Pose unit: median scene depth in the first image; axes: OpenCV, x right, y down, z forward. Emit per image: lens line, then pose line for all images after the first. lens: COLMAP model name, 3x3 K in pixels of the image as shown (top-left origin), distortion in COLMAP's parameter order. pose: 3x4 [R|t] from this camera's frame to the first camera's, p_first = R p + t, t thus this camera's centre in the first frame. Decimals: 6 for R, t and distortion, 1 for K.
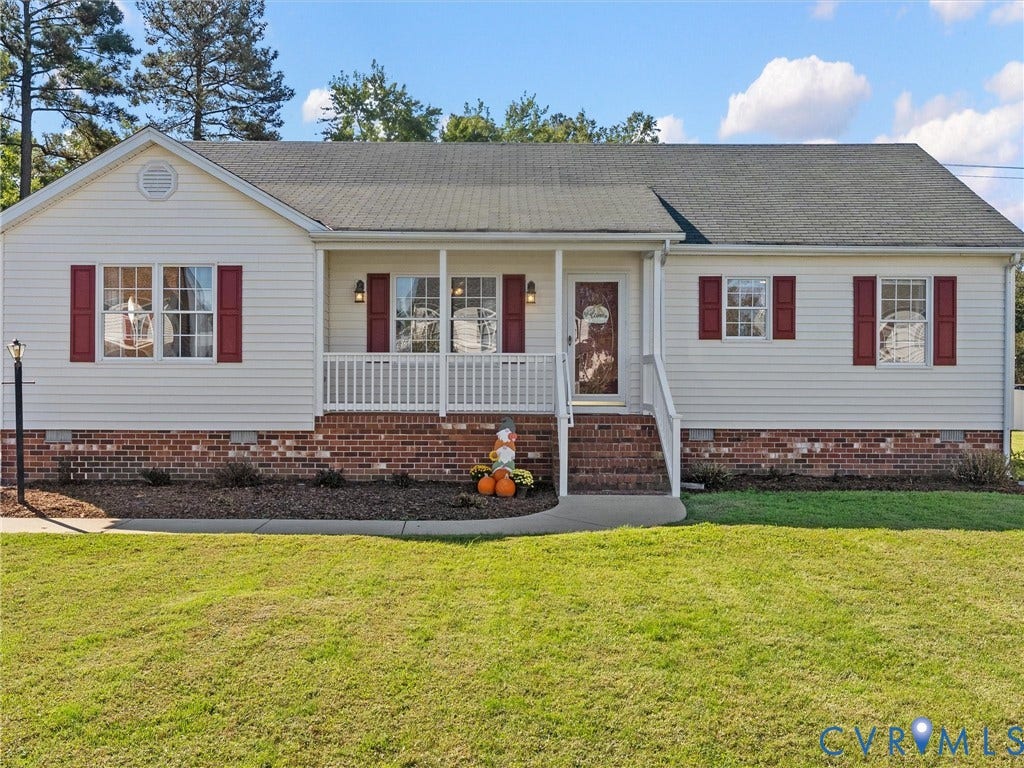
lens RADIAL K [[998.2, 0, 493.6], [0, 998.2, 386.2], [0, 0, 1]] dist [0.000967, 0.000637]
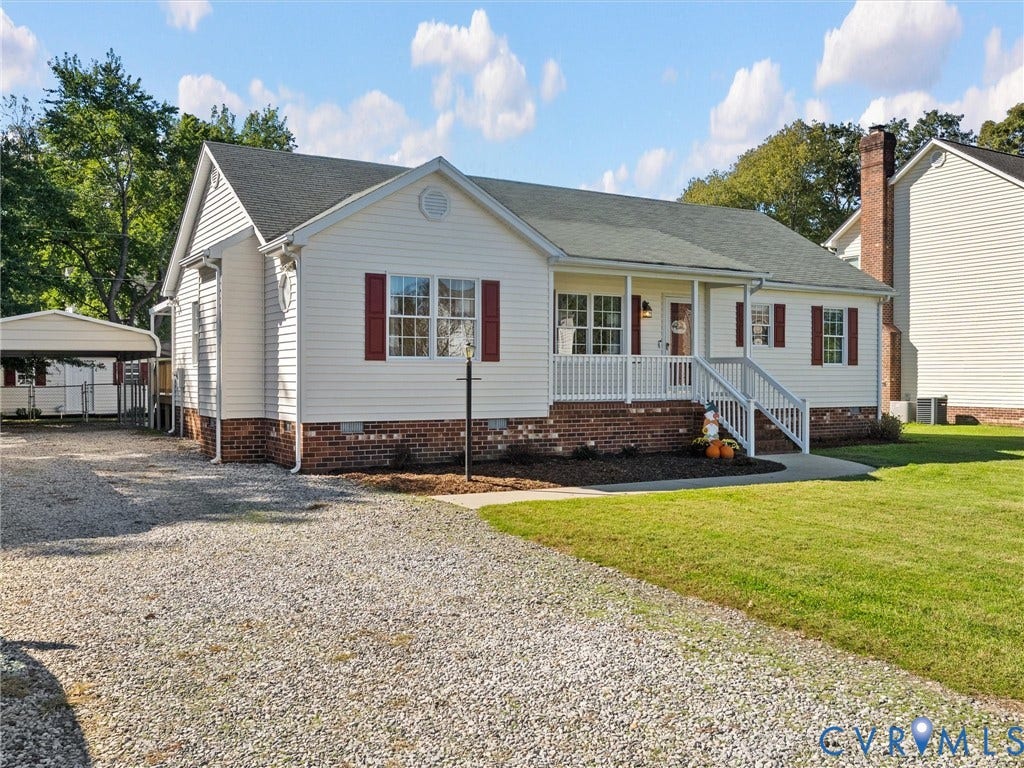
lens RADIAL K [[942.3, 0, 498.1], [0, 942.3, 387.0], [0, 0, 1]] dist [-0.003316, 0.001523]
pose [[0.859458, -0.009035, 0.511126, -0.823760], [0.004832, 0.999943, 0.009551, -0.003944], [-0.511183, -0.005738, 0.859453, 0.024852]]
